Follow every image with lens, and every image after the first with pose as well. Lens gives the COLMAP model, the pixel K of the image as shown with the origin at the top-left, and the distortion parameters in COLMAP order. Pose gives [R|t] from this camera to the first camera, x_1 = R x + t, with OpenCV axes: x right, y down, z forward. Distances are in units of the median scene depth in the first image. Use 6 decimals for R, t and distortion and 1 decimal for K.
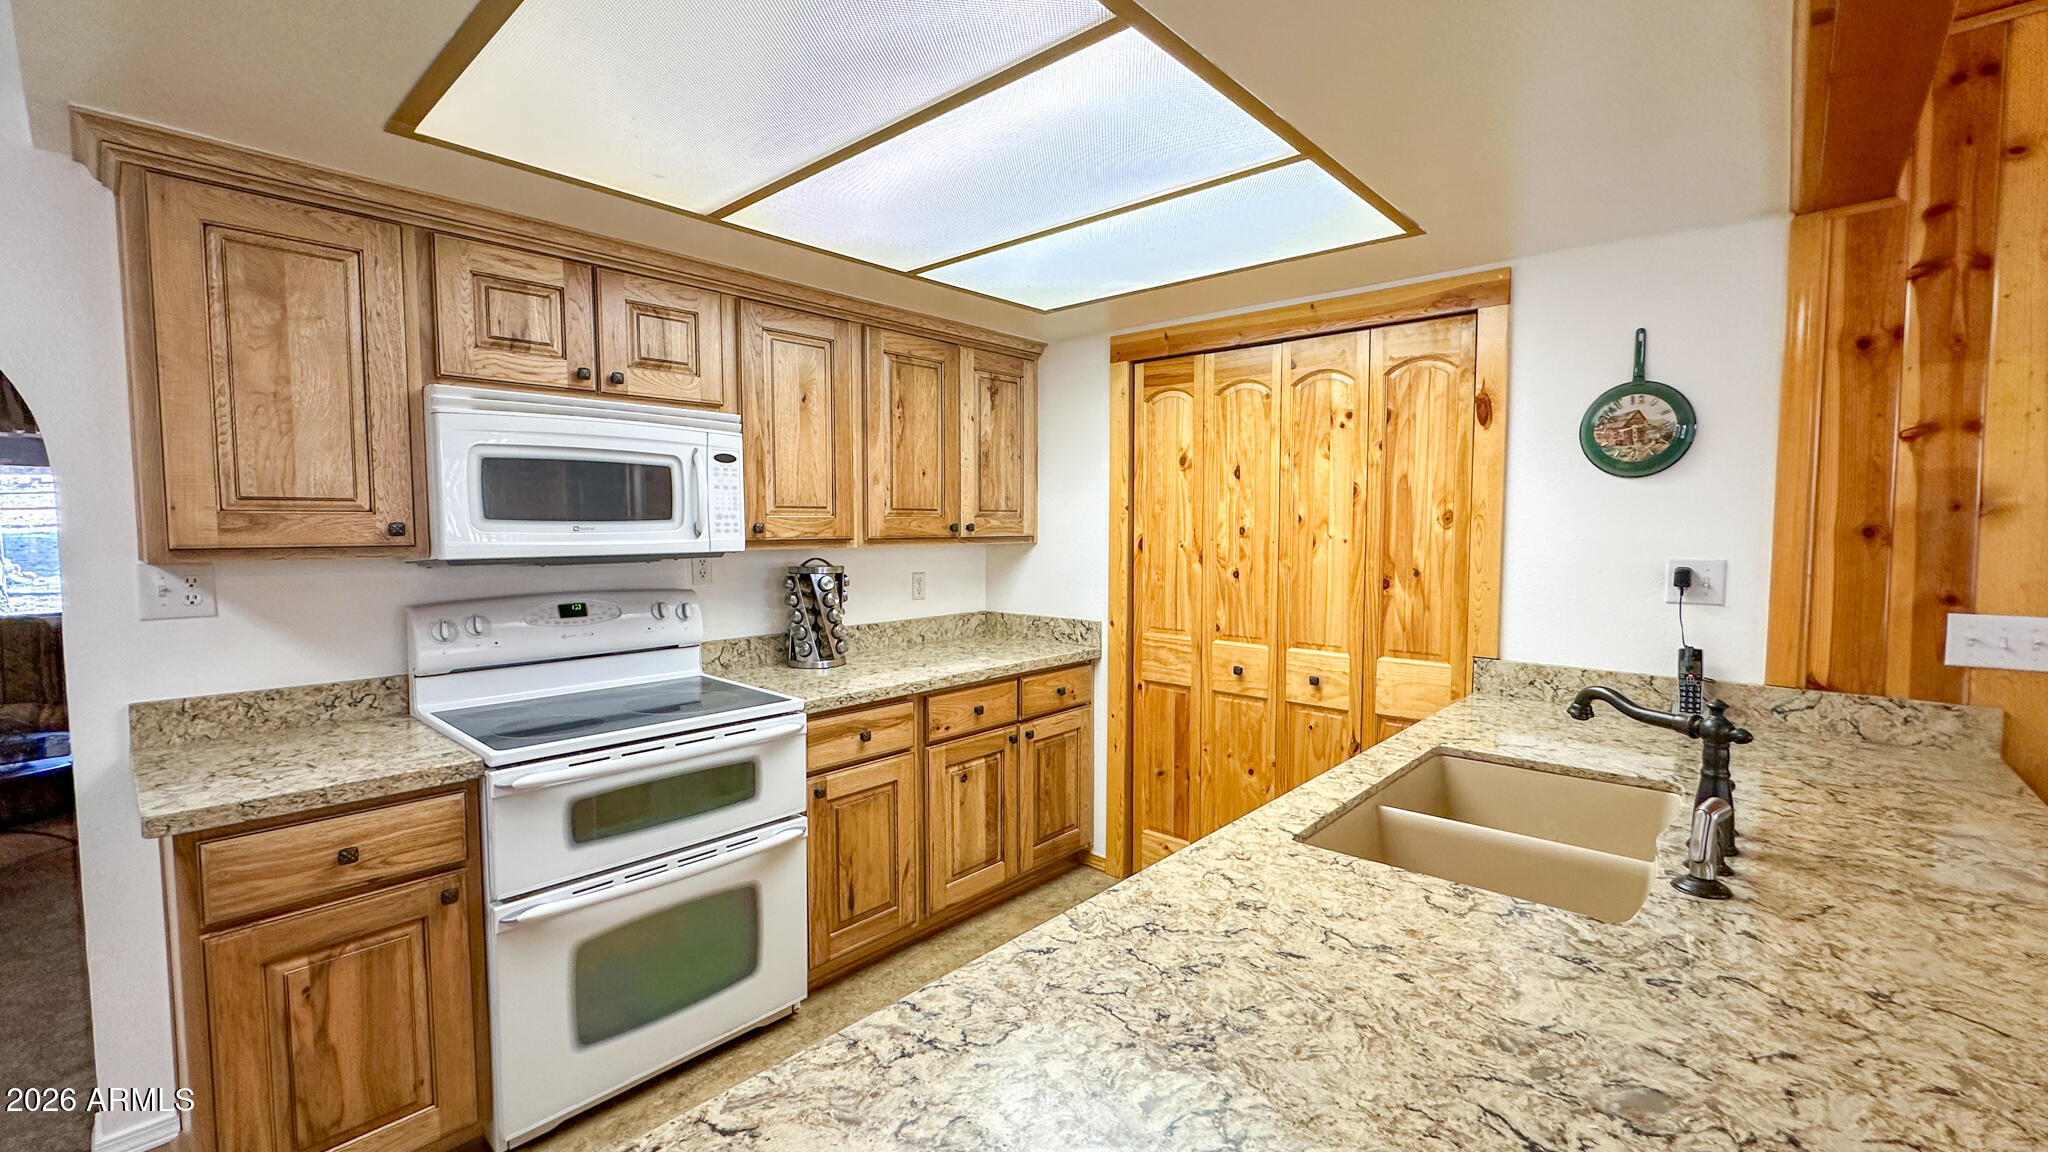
lens RADIAL K [[845.6, 0, 1023.0], [0, 845.6, 570.4], [0, 0, 1]] dist [-0.005110, 0.000697]
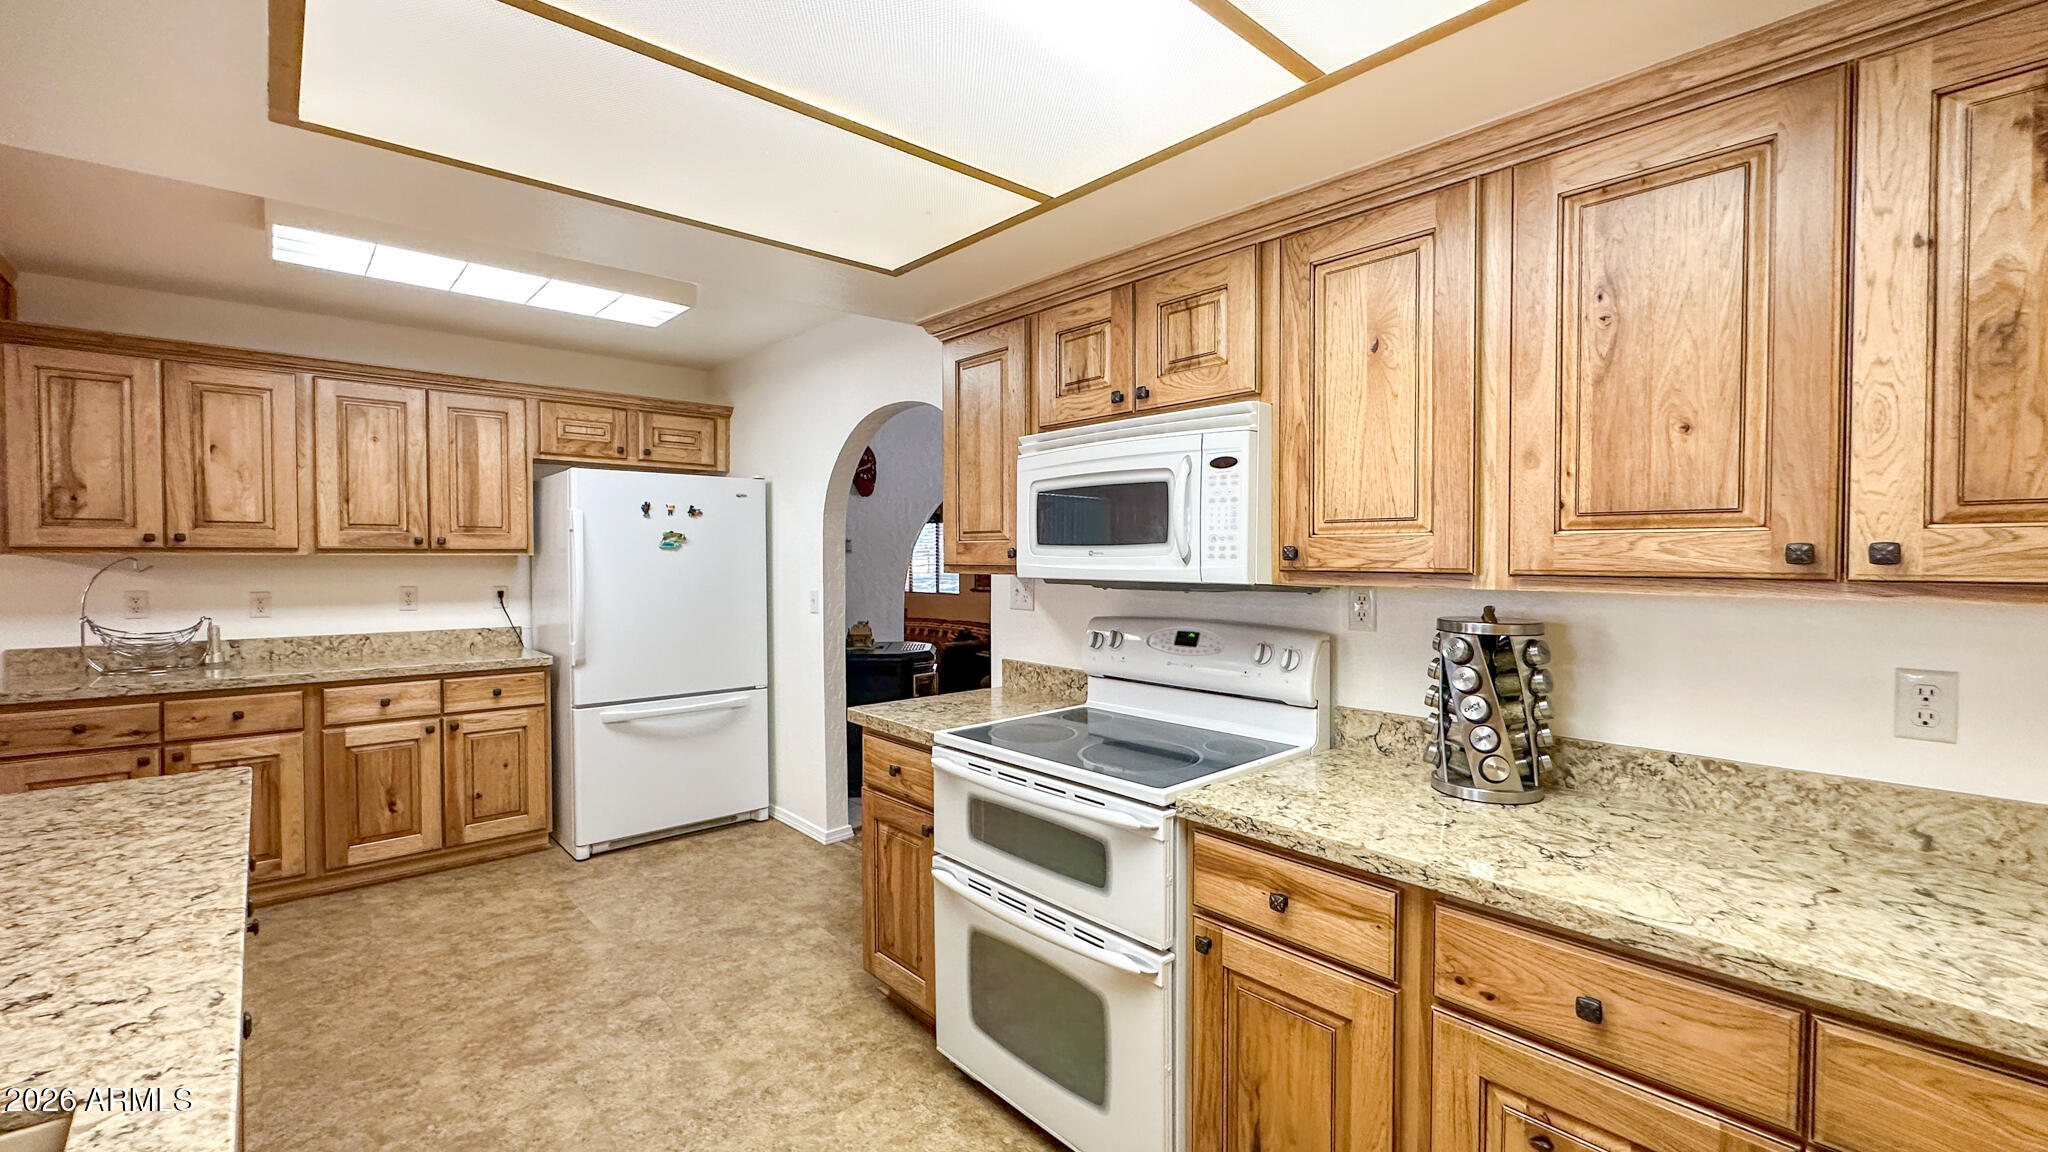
lens RADIAL K [[845.6, 0, 1025.5], [0, 845.6, 574.7], [0, 0, 1]] dist [-0.005110, 0.000697]
pose [[-0.101314, 0.024997, -0.994540, 0.445714], [-0.054908, 0.998020, 0.030678, -0.045140], [0.993338, 0.057716, -0.099741, 0.924227]]
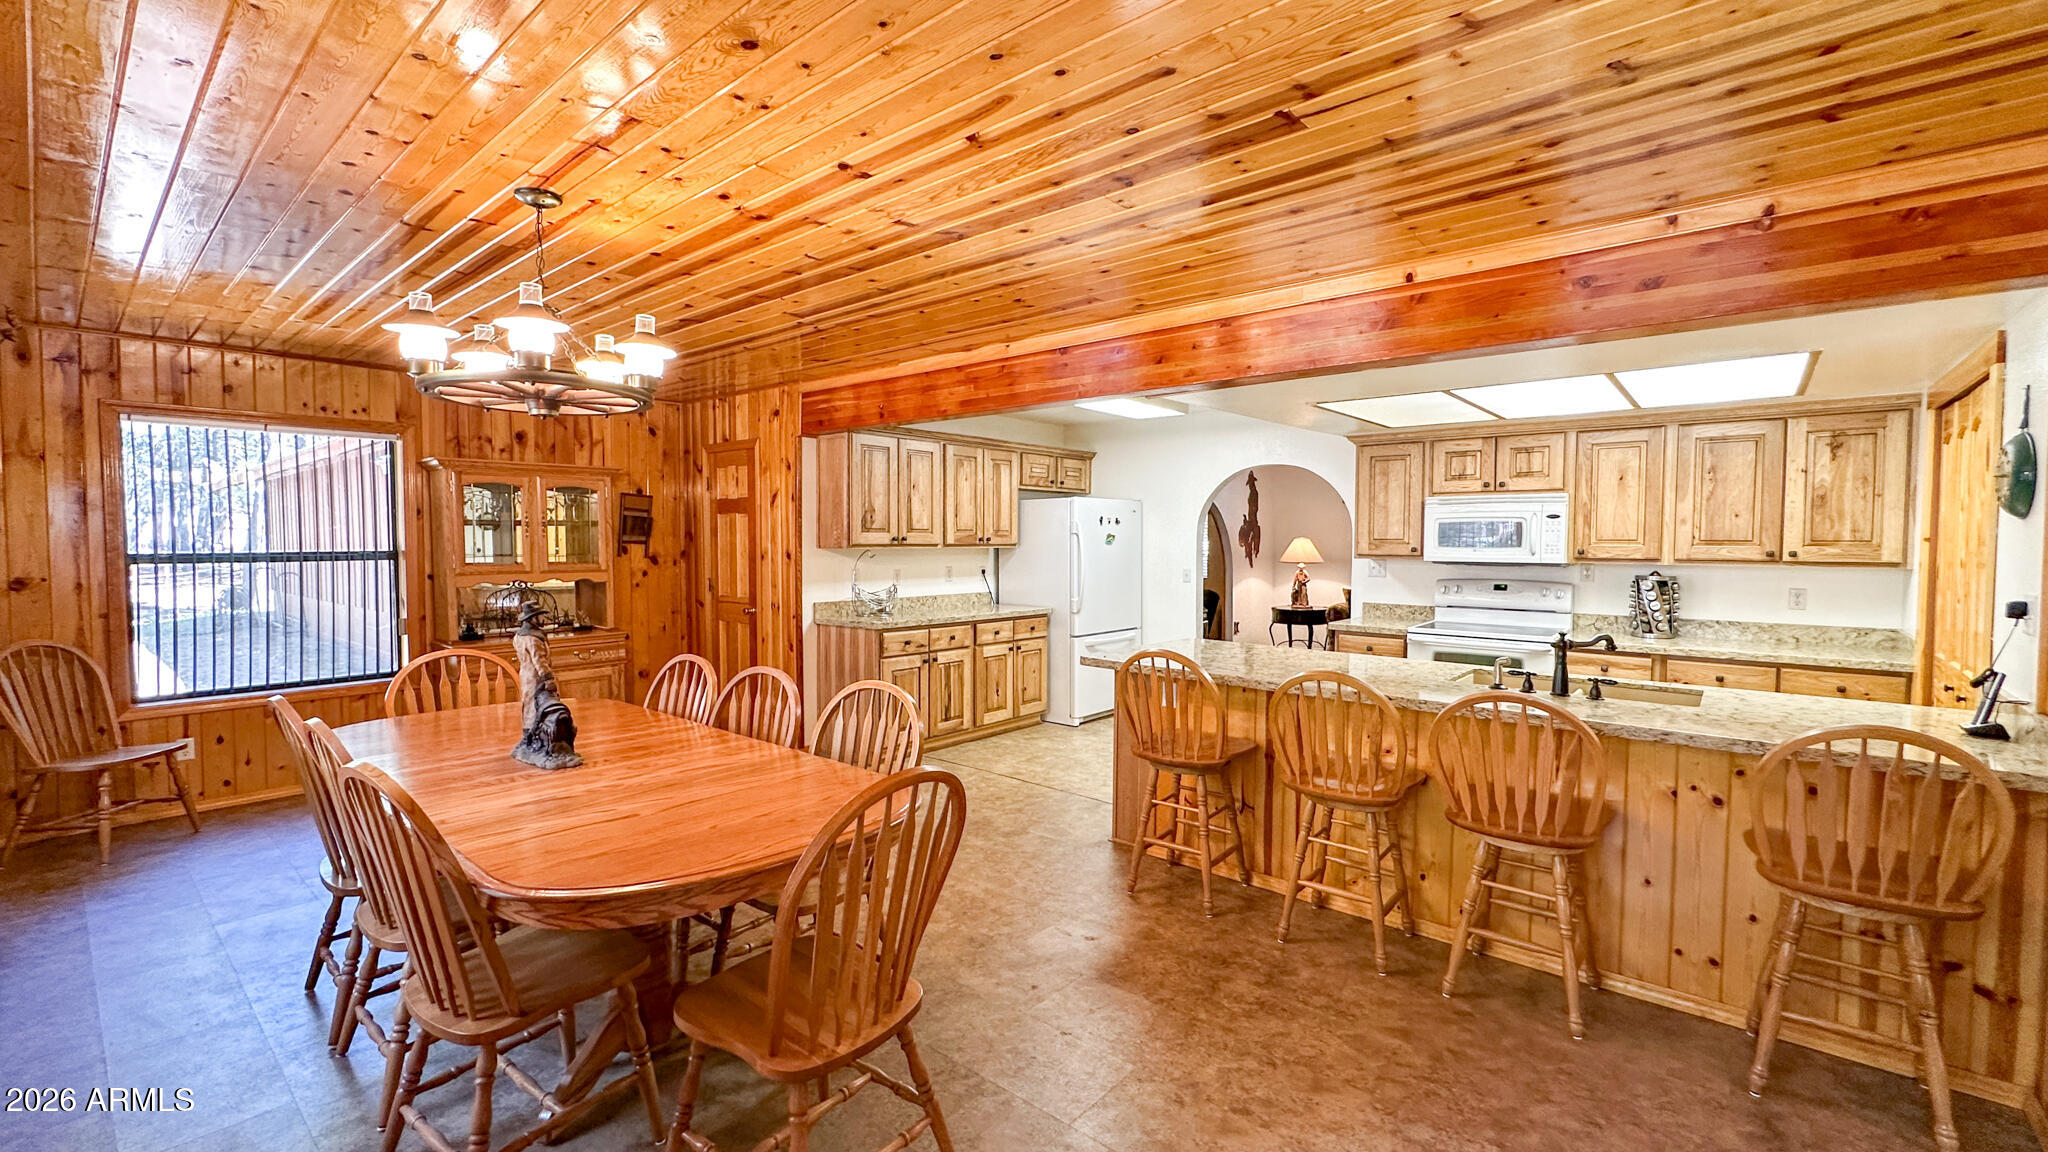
lens RADIAL K [[845.6, 0, 1025.2], [0, 845.6, 575.6], [0, 0, 1]] dist [-0.005110, 0.000697]
pose [[0.029498, 0.044236, -0.998585, 1.654576], [-0.058750, 0.997370, 0.042447, -0.004085], [0.997837, 0.057415, 0.032020, -0.314540]]
